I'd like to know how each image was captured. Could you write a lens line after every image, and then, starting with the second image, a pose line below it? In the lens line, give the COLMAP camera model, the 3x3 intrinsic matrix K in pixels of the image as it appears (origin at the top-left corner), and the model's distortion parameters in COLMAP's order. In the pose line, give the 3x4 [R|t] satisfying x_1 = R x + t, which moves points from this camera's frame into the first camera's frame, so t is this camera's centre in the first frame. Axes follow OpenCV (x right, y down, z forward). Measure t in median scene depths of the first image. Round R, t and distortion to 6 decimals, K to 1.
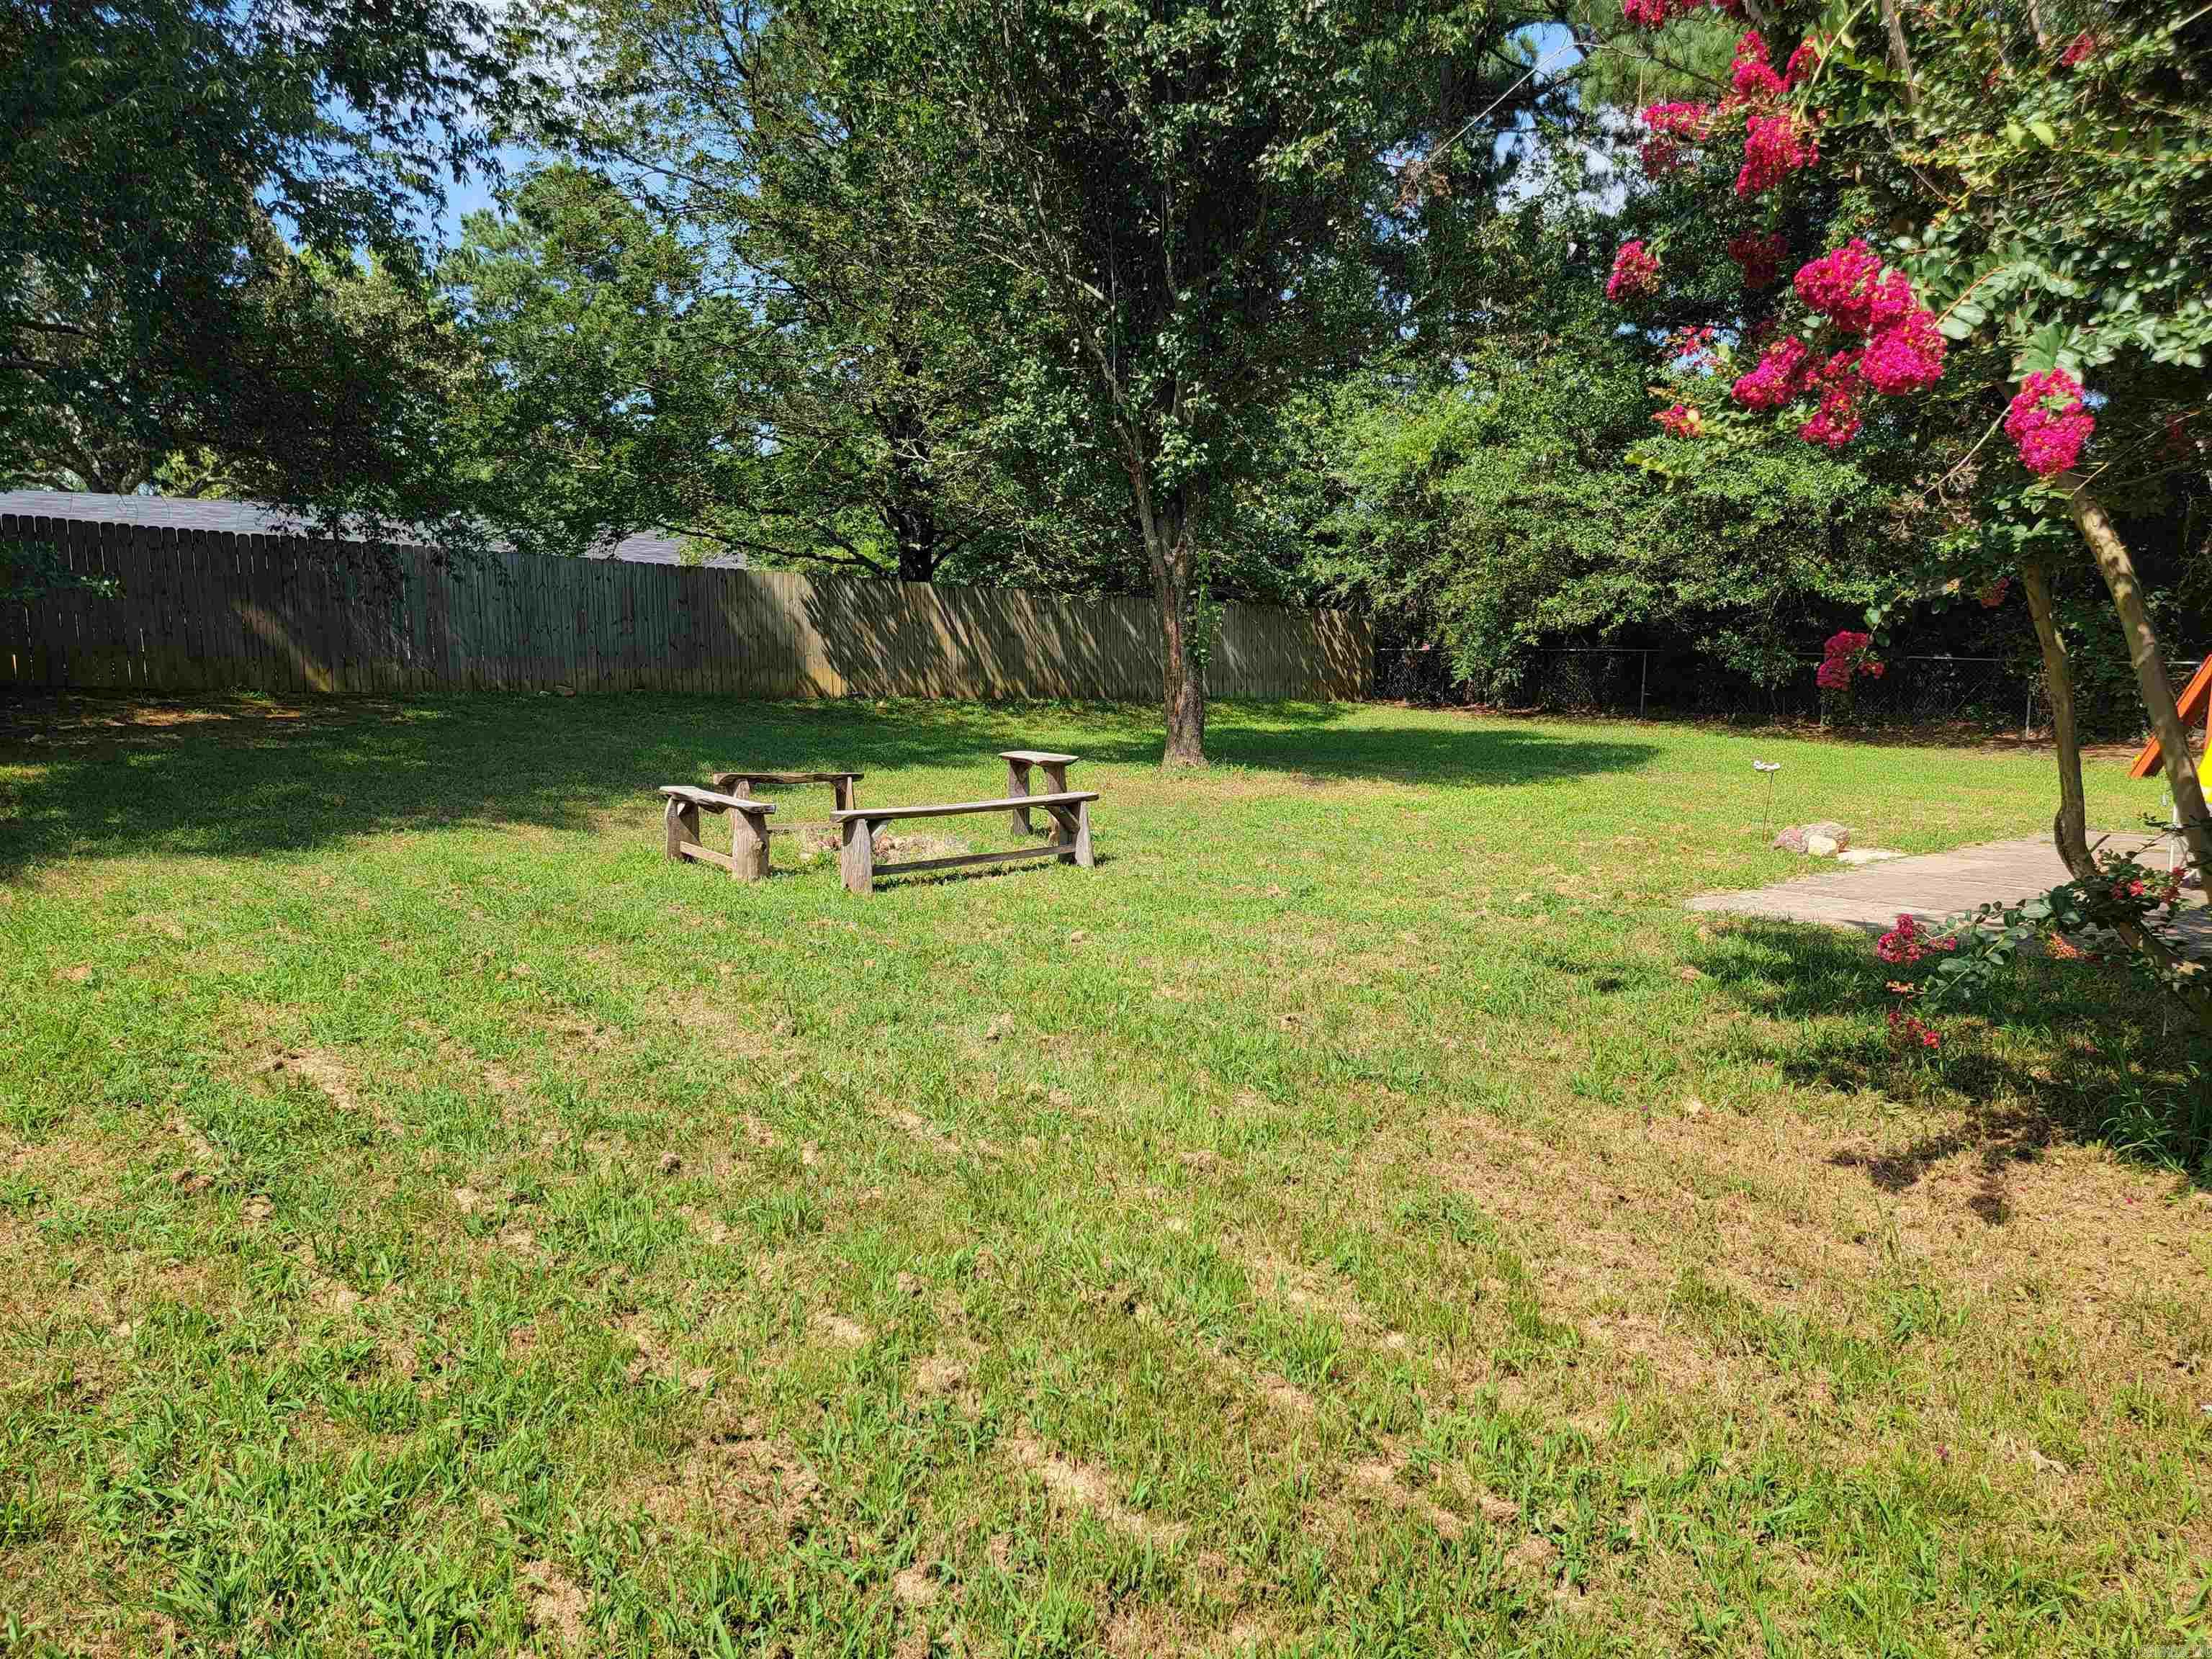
lens RADIAL K [[1516.8, 0, 1107.8], [0, 1516.8, 837.7], [0, 0, 1]] dist [0.076820, -0.061827]
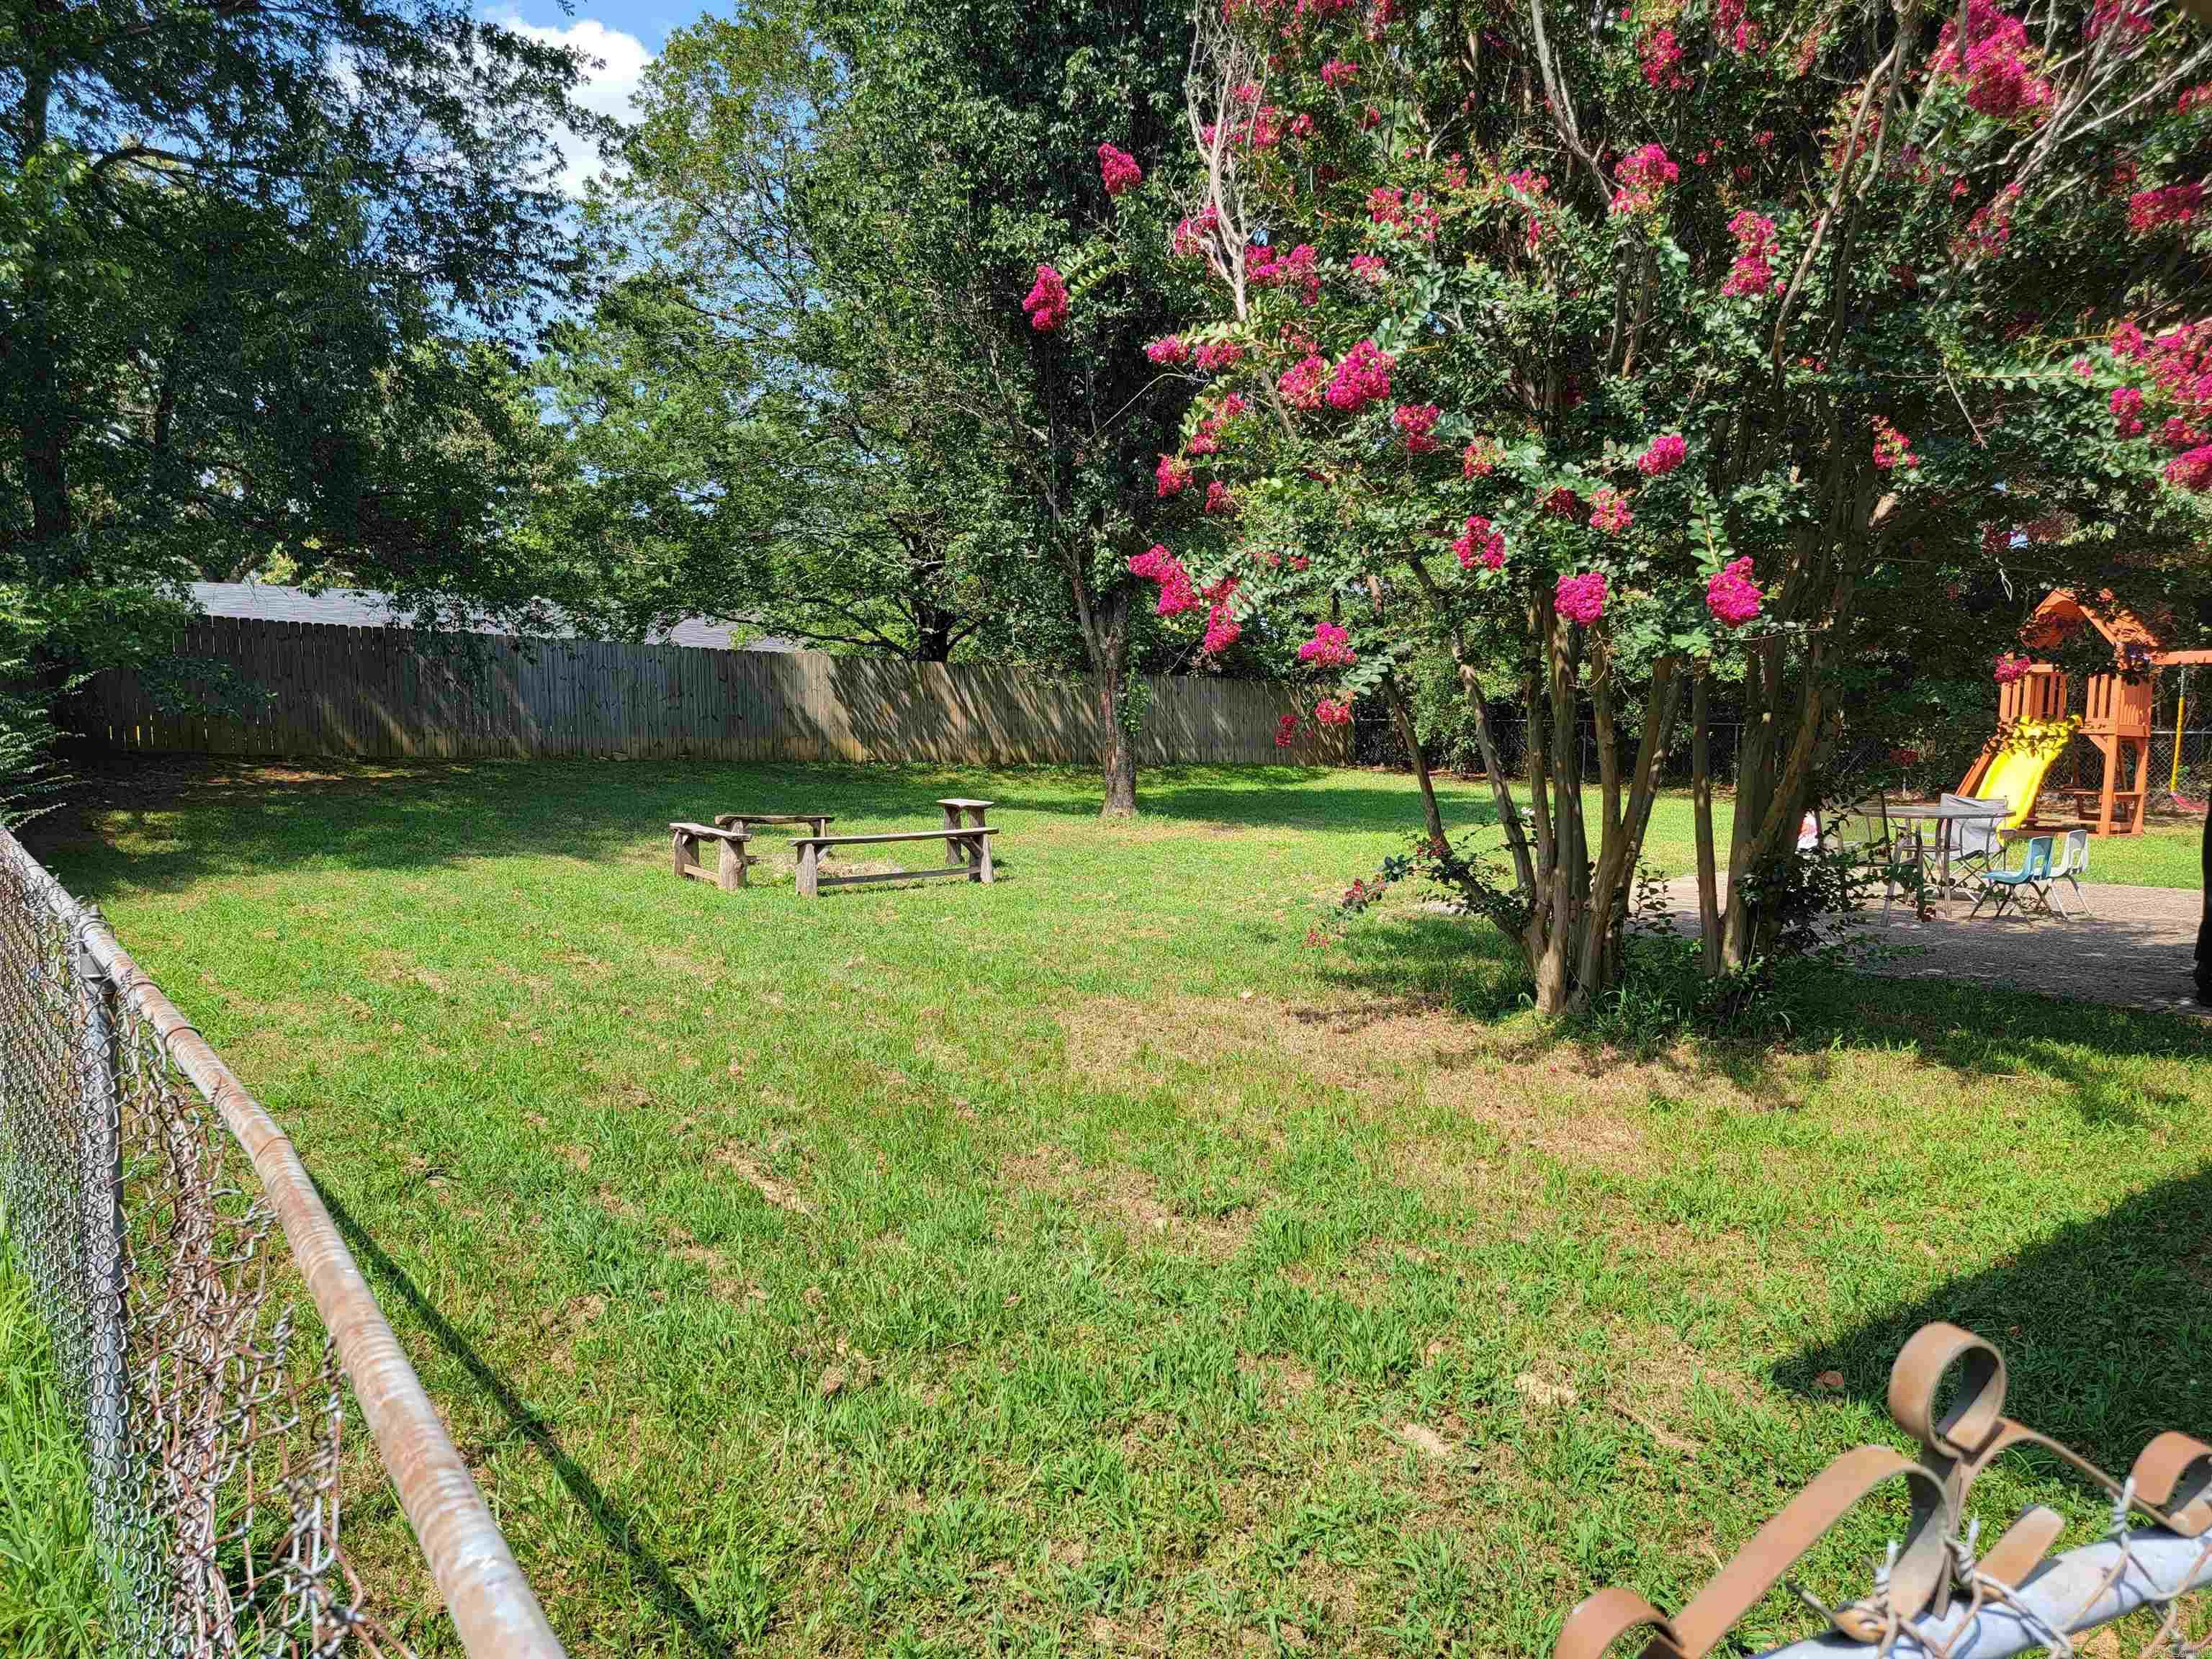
lens RADIAL K [[1511.9, 0, 1119.2], [0, 1511.9, 834.4], [0, 0, 1]] dist [0.086187, -0.001899]
pose [[0.999350, 0.001354, -0.036030, 0.092893], [-0.003060, 0.998874, -0.047334, 0.024047], [0.035925, 0.047413, 0.998229, -0.200486]]
